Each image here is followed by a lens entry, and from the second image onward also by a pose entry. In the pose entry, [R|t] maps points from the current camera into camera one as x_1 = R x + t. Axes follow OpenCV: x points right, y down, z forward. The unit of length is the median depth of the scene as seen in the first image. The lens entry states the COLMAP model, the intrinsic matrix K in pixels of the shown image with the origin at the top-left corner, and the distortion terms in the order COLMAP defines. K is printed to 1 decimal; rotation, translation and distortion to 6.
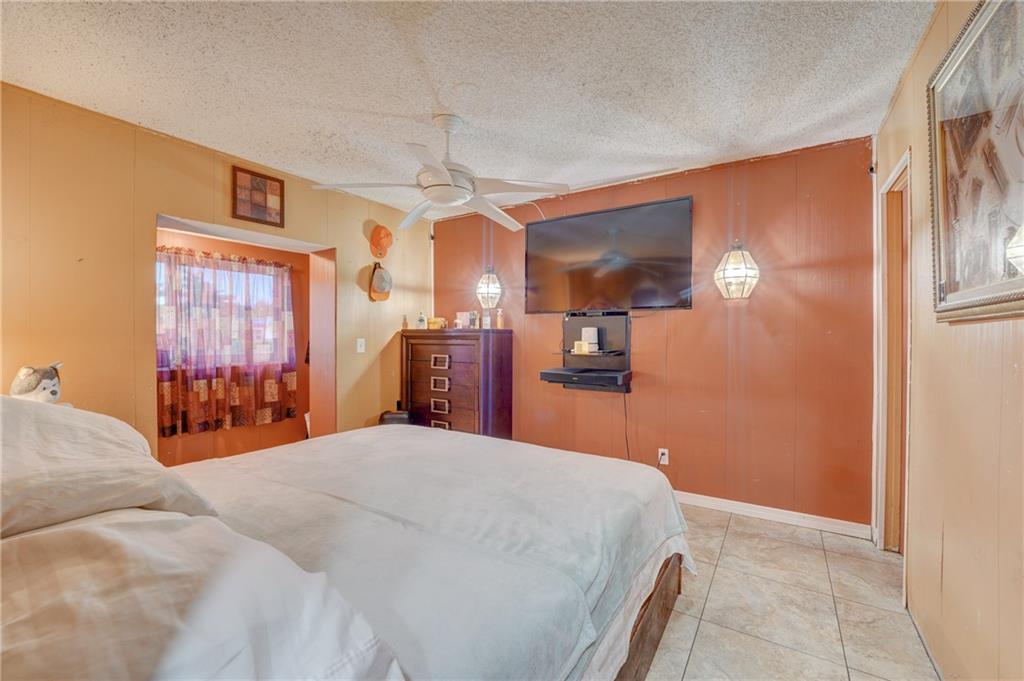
lens RADIAL K [[417.1, 0, 510.2], [0, 417.1, 339.0], [0, 0, 1]] dist [-0.026605, 0.001347]
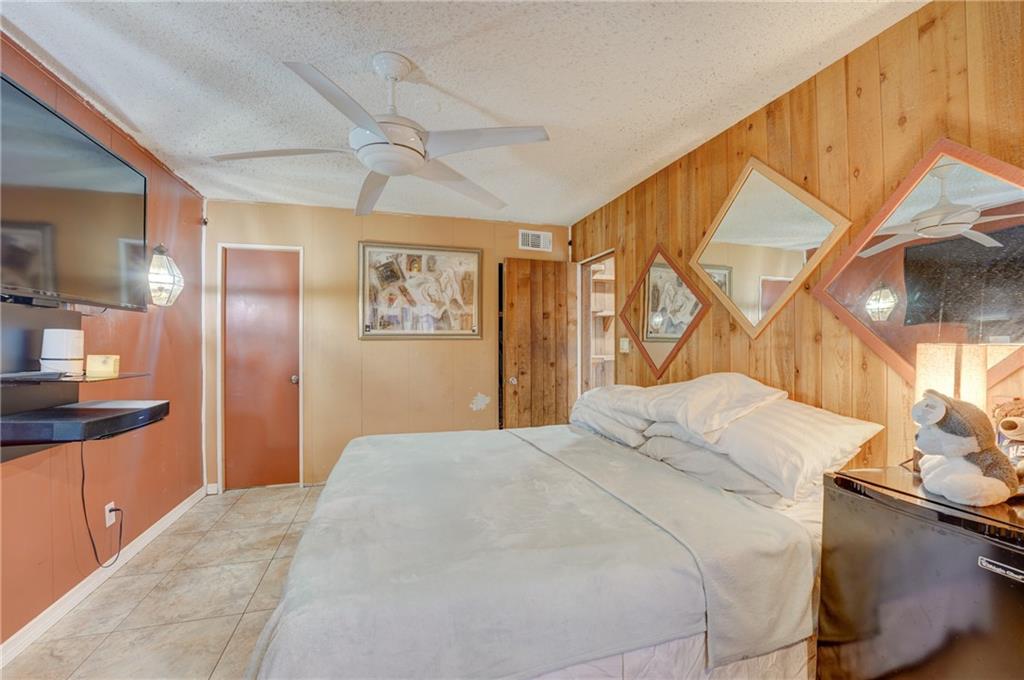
lens RADIAL K [[417.1, 0, 511.5], [0, 417.1, 343.7], [0, 0, 1]] dist [-0.026605, 0.001347]
pose [[-0.766502, 0.005819, 0.642216, -0.591398], [0.006353, 0.999979, -0.001479, -0.003814], [-0.642211, 0.002946, -0.766522, 1.059250]]
